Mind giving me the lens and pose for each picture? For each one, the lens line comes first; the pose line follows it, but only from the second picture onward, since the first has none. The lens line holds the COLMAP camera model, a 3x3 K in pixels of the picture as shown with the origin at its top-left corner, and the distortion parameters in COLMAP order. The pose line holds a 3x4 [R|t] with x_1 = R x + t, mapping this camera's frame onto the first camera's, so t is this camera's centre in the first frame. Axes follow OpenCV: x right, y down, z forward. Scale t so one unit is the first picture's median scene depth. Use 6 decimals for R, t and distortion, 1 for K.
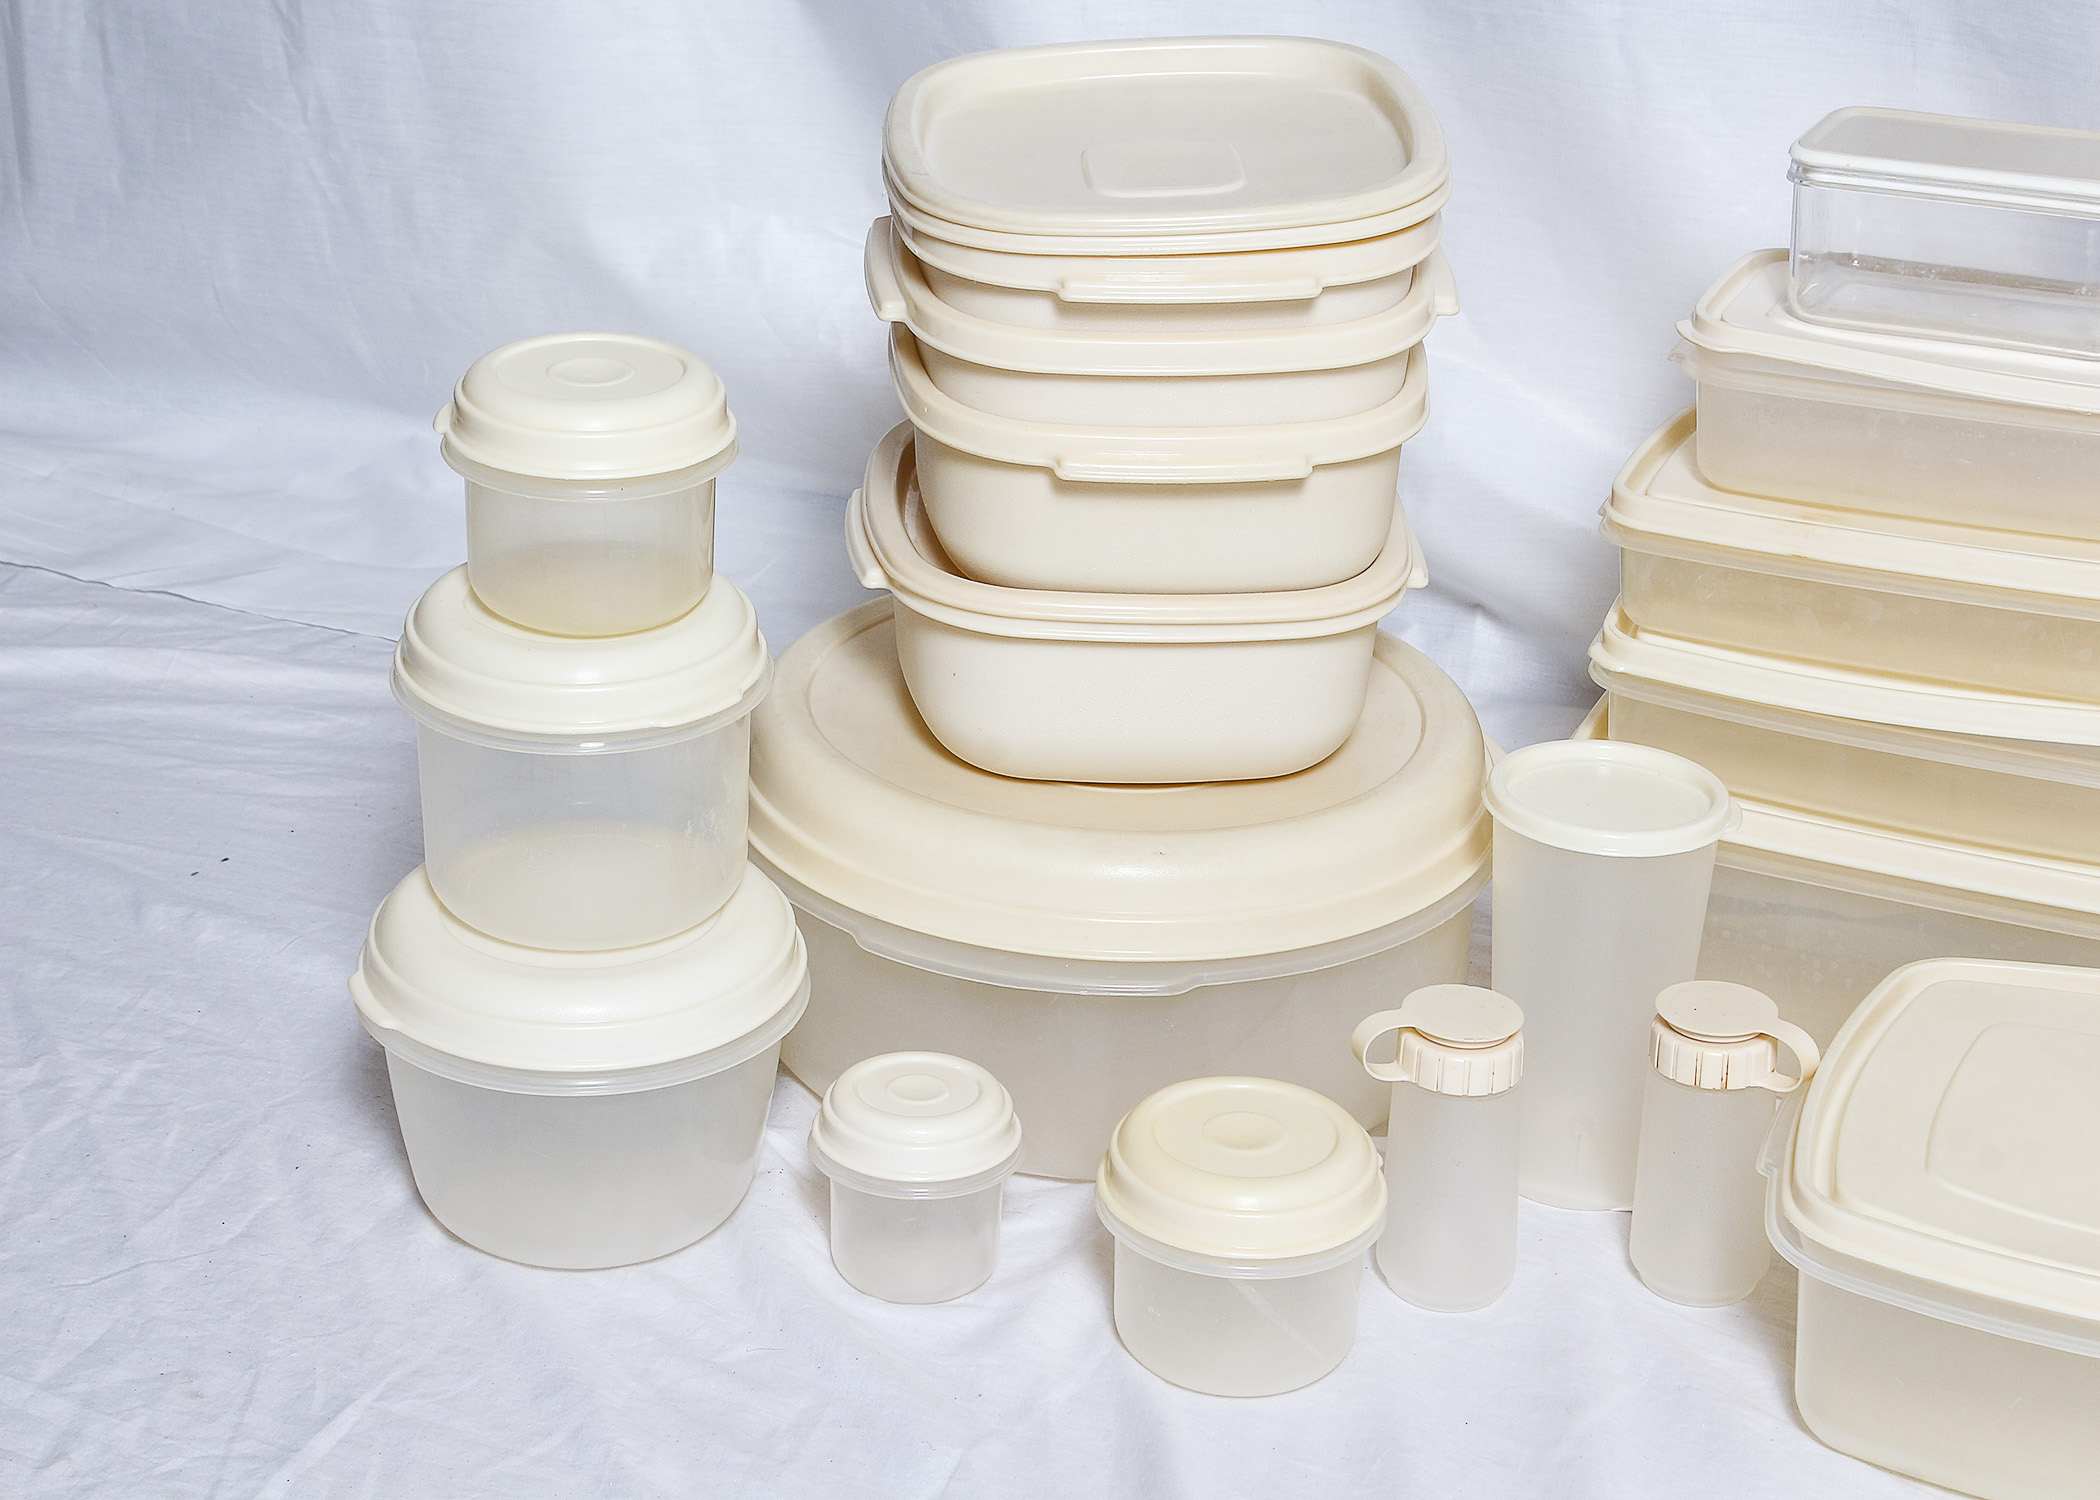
lens RADIAL K [[3823.5, 0, 1050.0], [0, 3823.5, 750.0], [0, 0, 1]] dist [-0.002335, -0.206805]
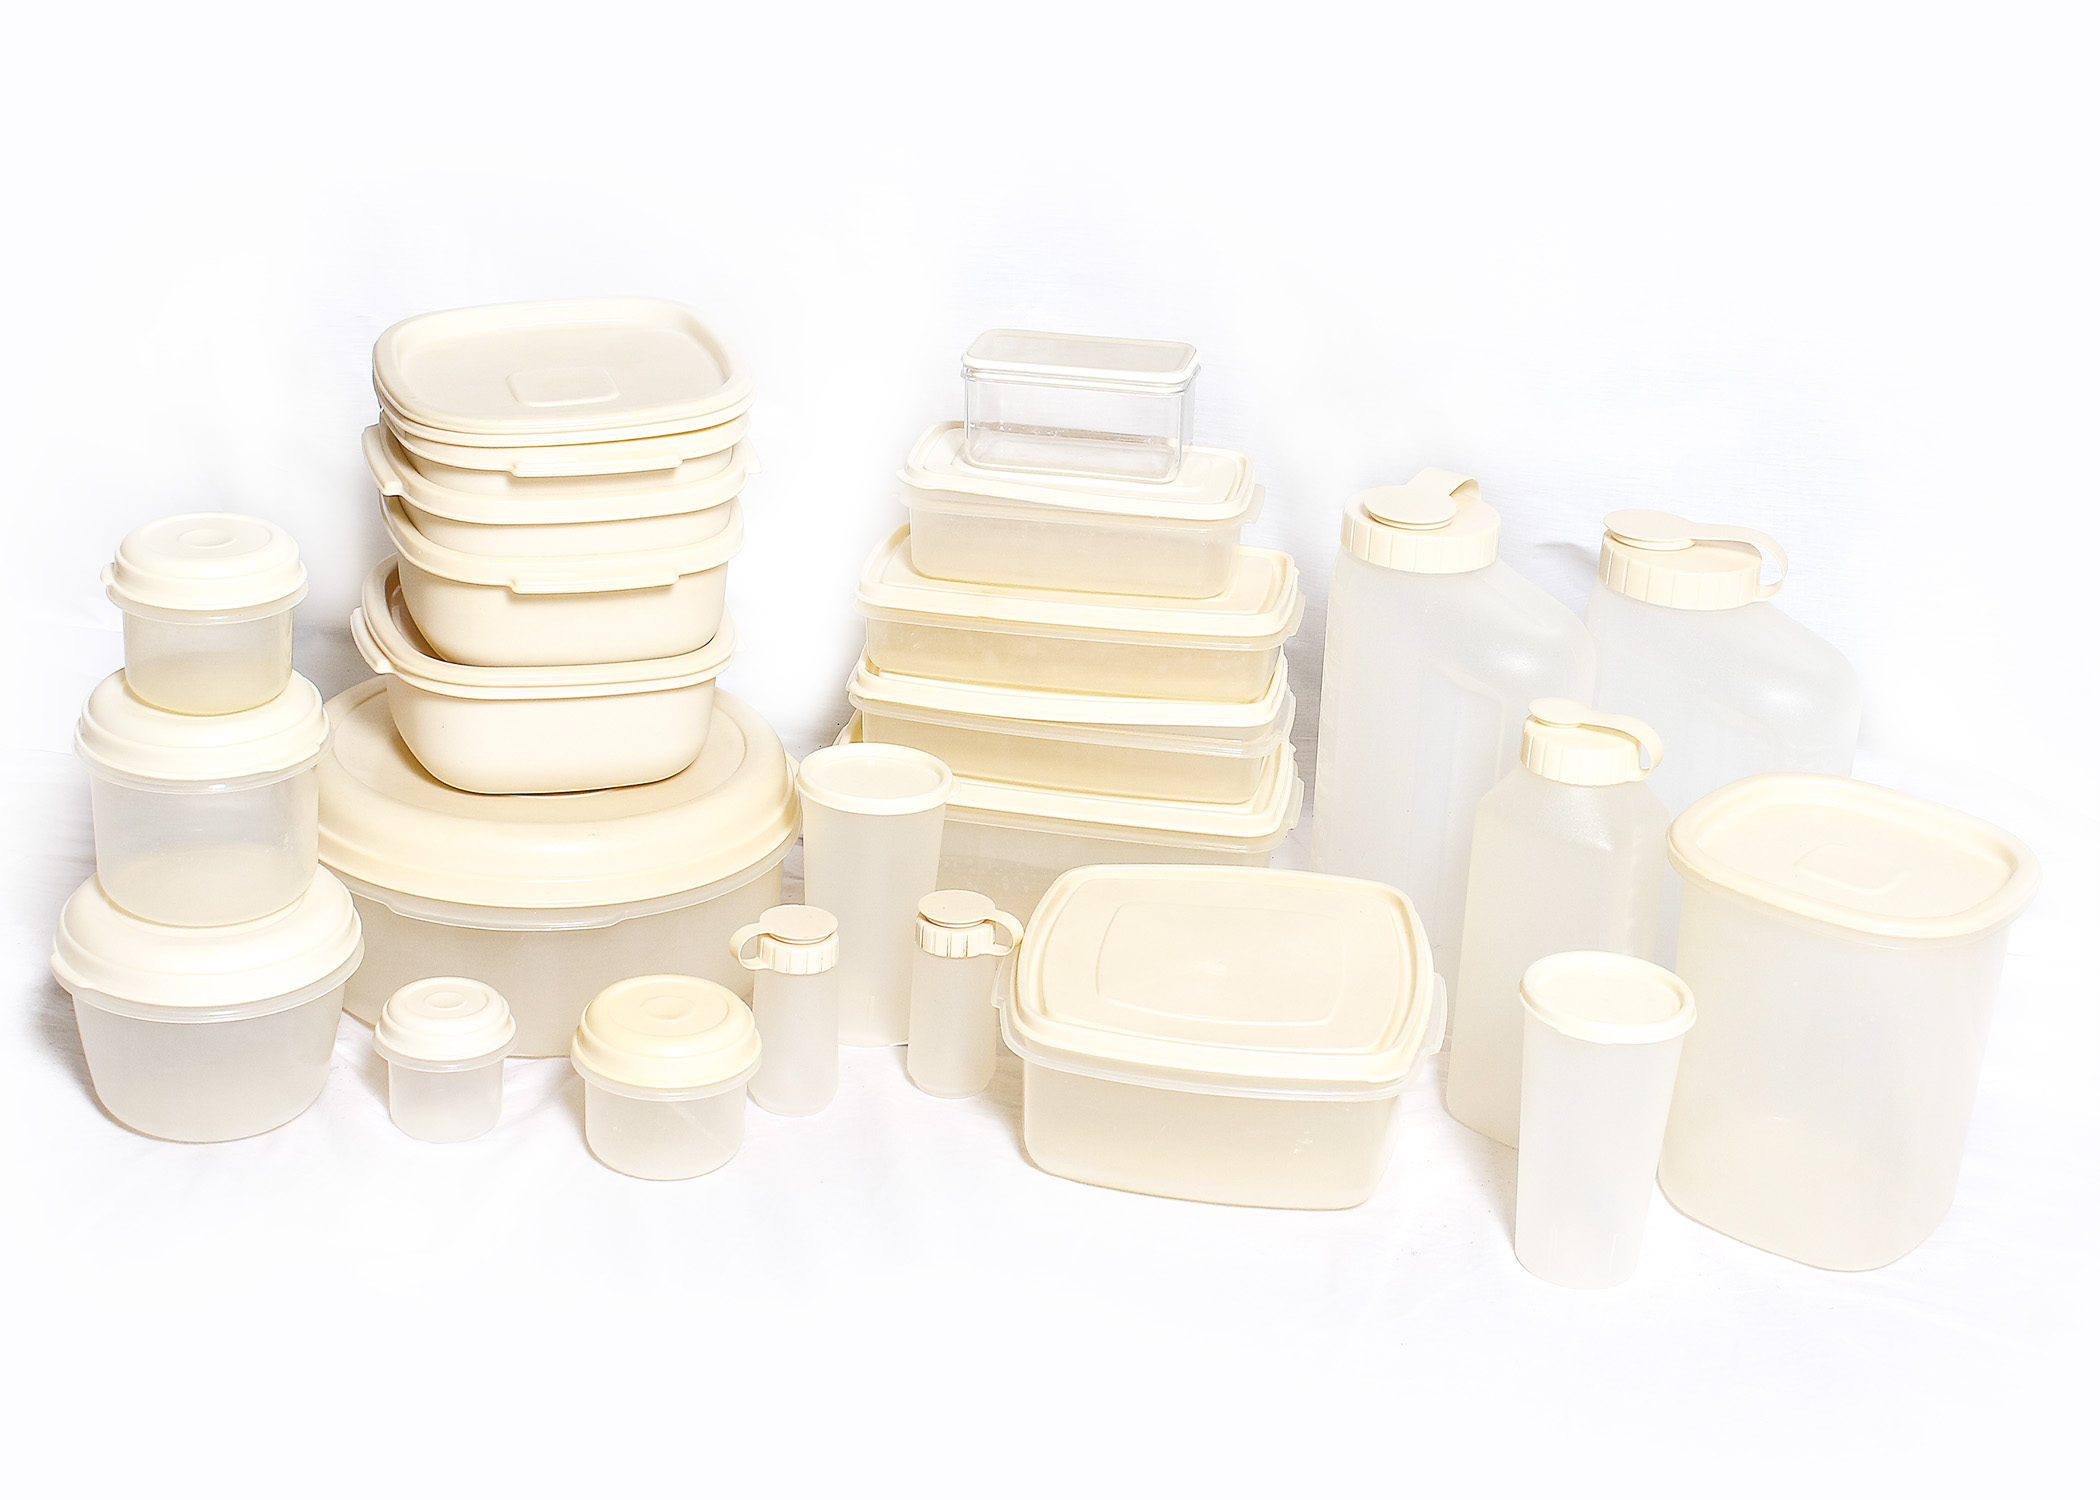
lens RADIAL K [[3085.5, 0, 1050.0], [0, 3085.5, 750.0], [0, 0, 1]] dist [-0.050558, -0.091765]
pose [[0.967924, -0.064867, 0.242723, -0.089649], [0.069166, 0.997563, -0.009222, 0.017265], [-0.241533, 0.025714, 0.970052, -0.233550]]
